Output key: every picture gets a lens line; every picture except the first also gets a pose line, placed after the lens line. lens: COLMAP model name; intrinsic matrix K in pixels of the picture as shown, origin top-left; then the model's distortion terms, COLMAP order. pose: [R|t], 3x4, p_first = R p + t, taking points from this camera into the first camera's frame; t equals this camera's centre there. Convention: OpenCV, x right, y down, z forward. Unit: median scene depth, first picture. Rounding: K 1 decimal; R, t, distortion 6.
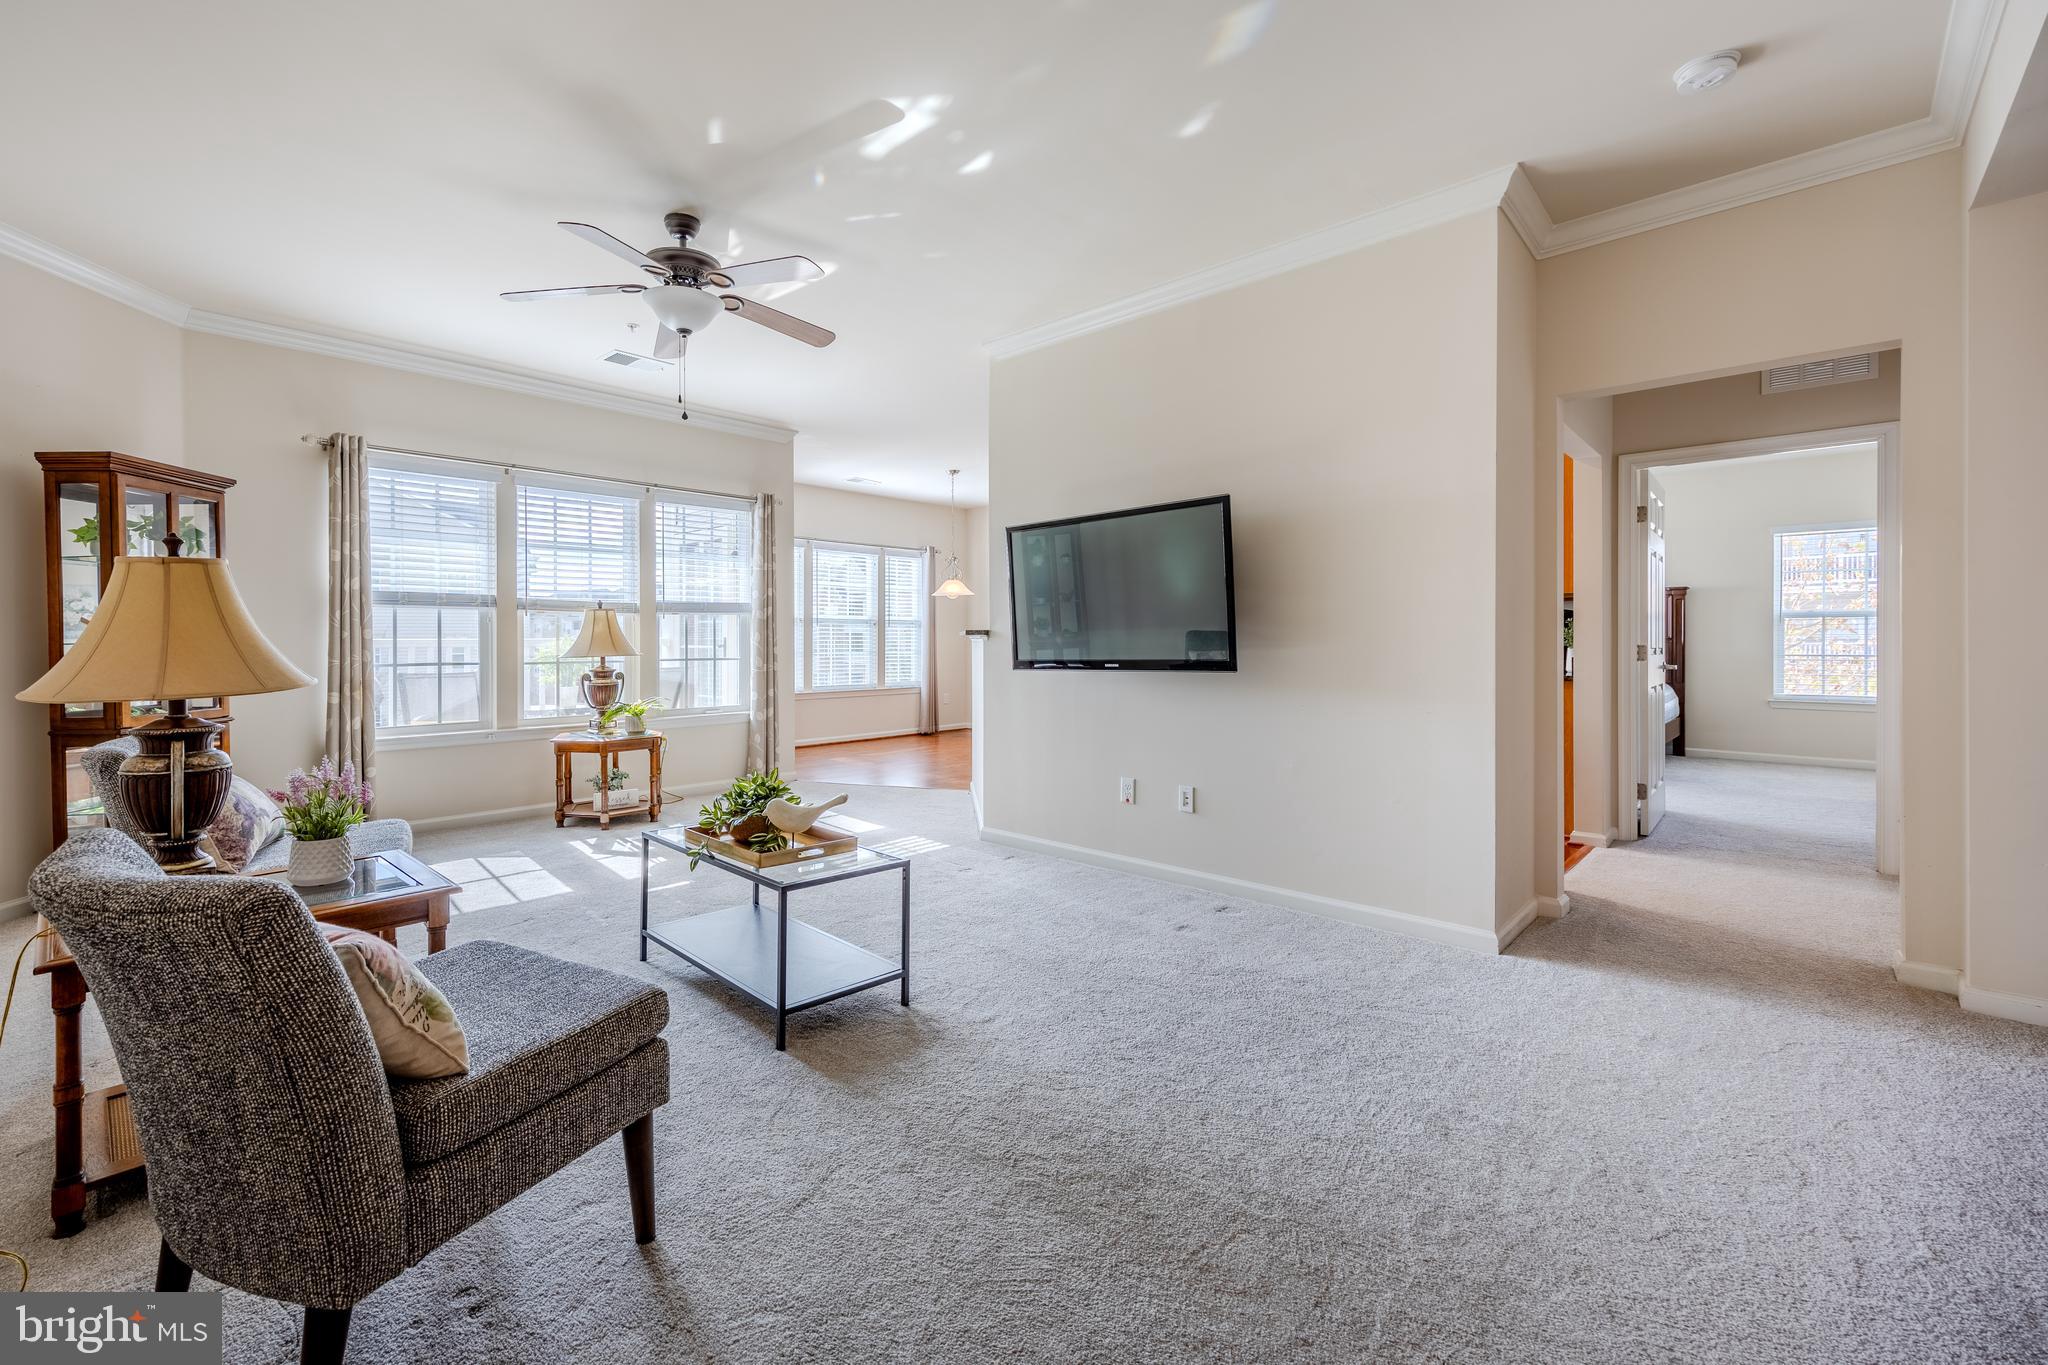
lens RADIAL K [[863.3, 0, 951.6], [0, 863.3, 643.8], [0, 0, 1]] dist [0.011754, -0.000013]
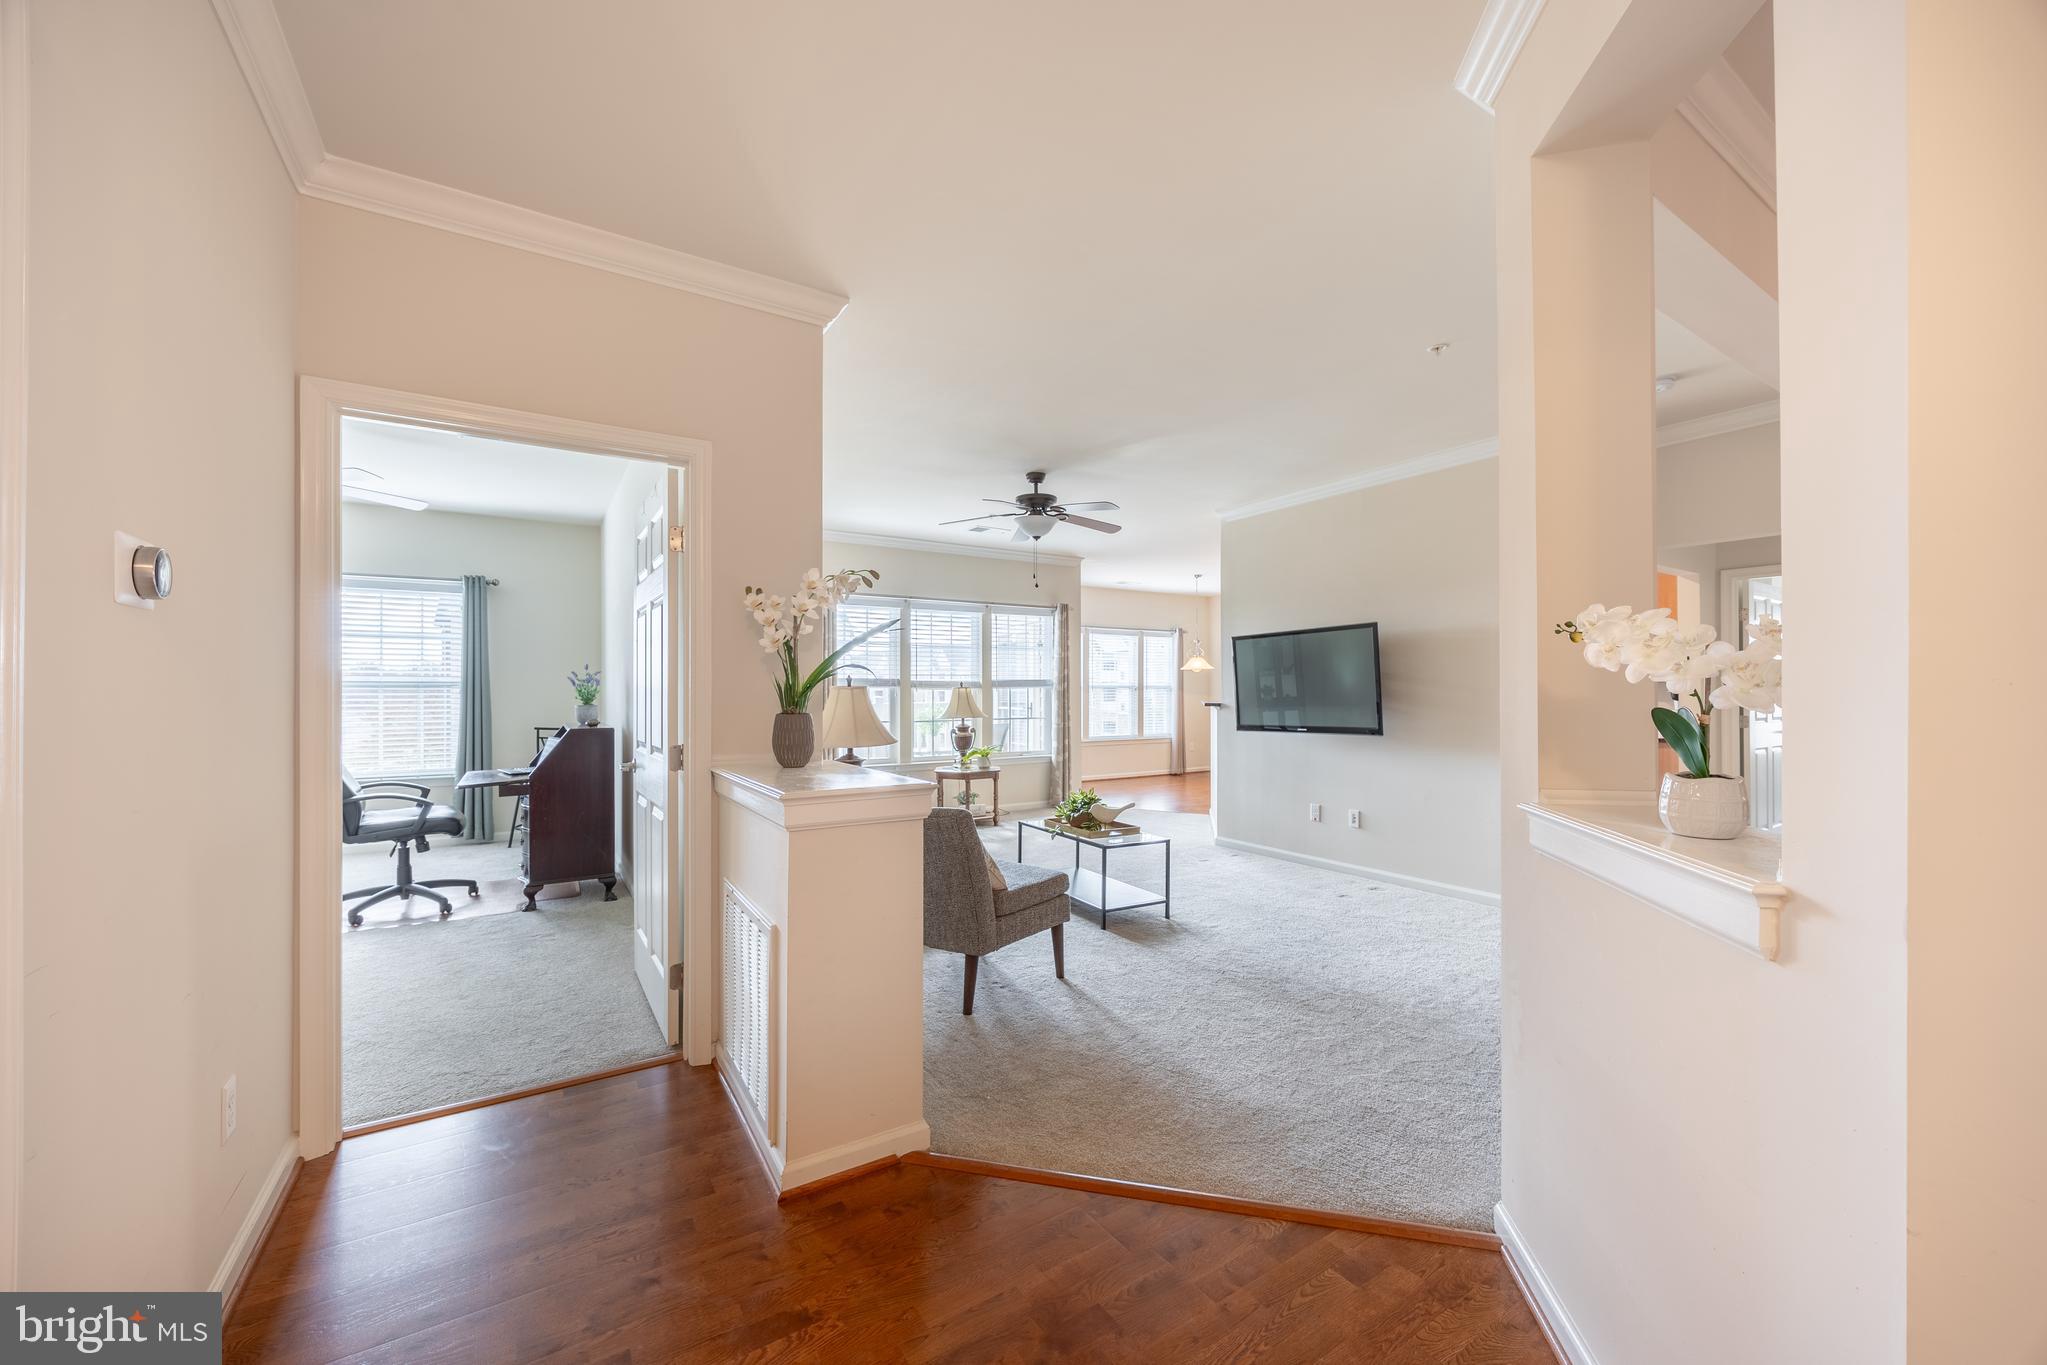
lens RADIAL K [[780.1, 0, 1016.1], [0, 780.1, 688.0], [0, 0, 1]] dist [0.000340, -0.000038]
pose [[0.973930, -0.001393, -0.226844, 0.004405], [-0.000436, 0.999968, -0.008012, -0.027914], [0.226848, 0.007902, 0.973898, -0.343139]]
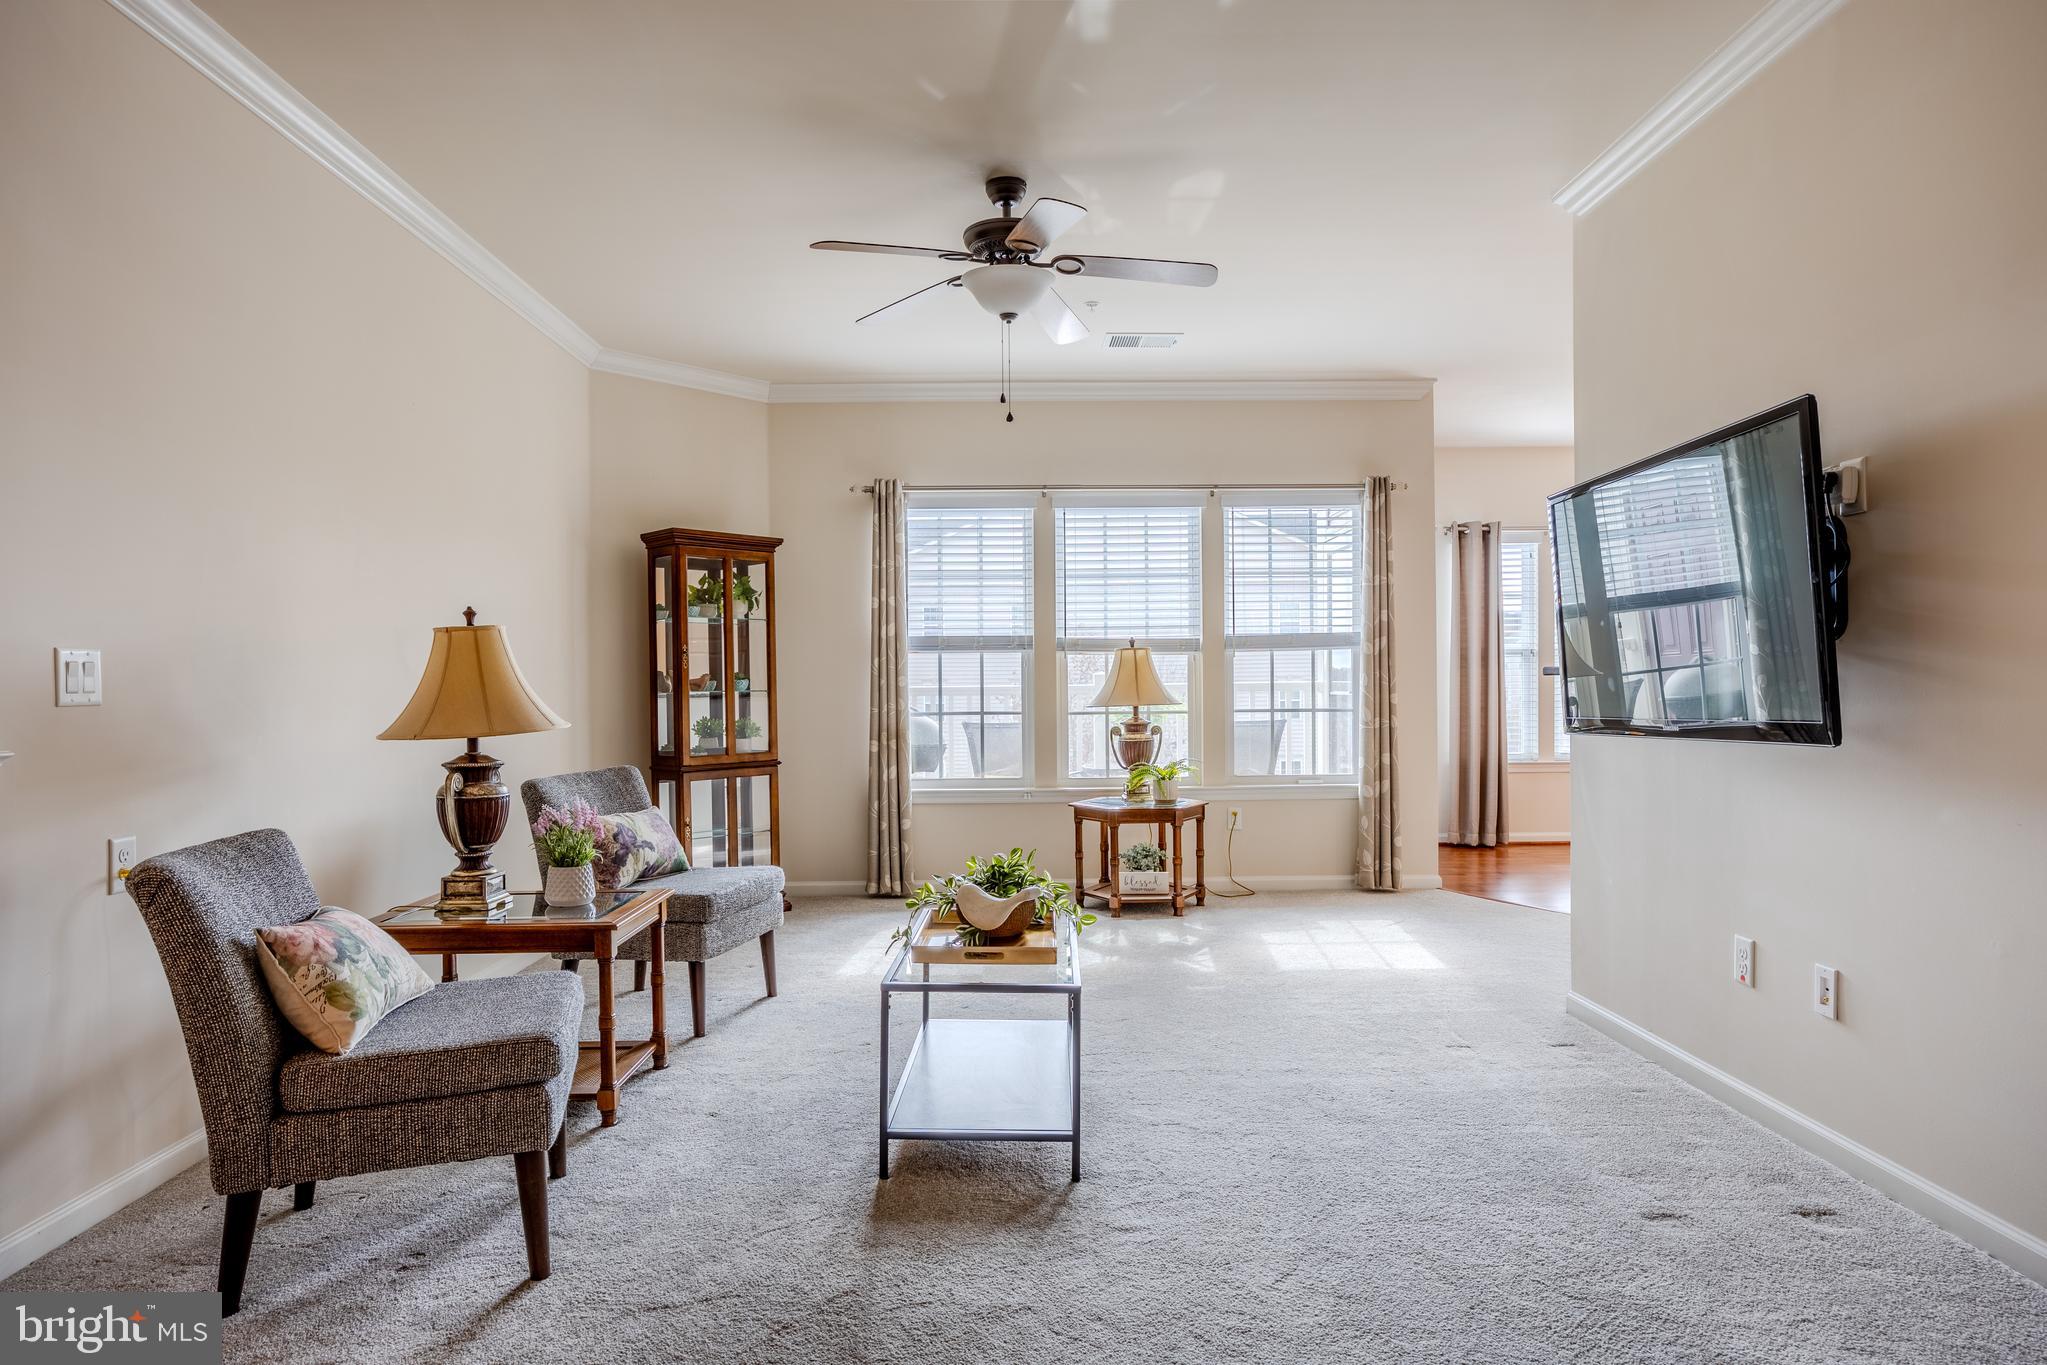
lens RADIAL K [[1201.3, 0, 1023.5], [0, 1201.3, 682.5], [0, 0, 1]] dist [-0.000573, -0.000396]
pose [[0.717299, -0.007348, -0.696727, 0.319389], [0.004928, 0.999973, -0.005473, -0.001772], [0.696749, 0.000493, 0.717315, 0.116359]]
